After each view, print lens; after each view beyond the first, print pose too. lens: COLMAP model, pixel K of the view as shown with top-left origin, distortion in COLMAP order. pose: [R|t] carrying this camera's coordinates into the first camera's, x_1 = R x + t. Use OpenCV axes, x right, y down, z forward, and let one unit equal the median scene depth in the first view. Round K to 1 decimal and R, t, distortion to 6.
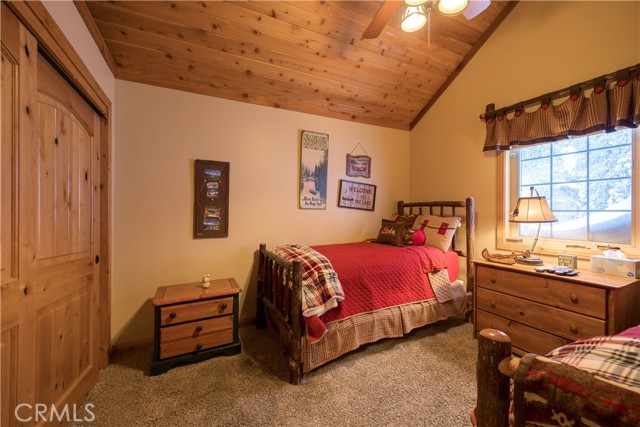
lens RADIAL K [[264.8, 0, 324.2], [0, 264.8, 209.3], [0, 0, 1]] dist [0.002801, -0.000409]
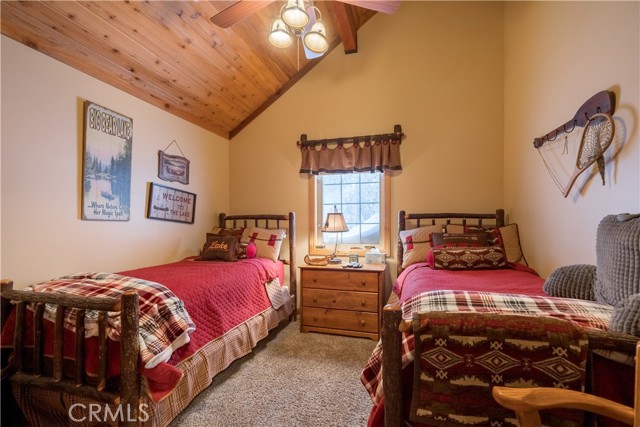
lens RADIAL K [[264.8, 0, 349.9], [0, 264.8, 225.2], [0, 0, 1]] dist [0.002801, -0.000409]
pose [[0.647695, -0.002759, 0.761895, -0.164599], [-0.000287, 0.999992, 0.003865, 0.008418], [-0.761900, -0.002721, 0.647689, 0.074908]]
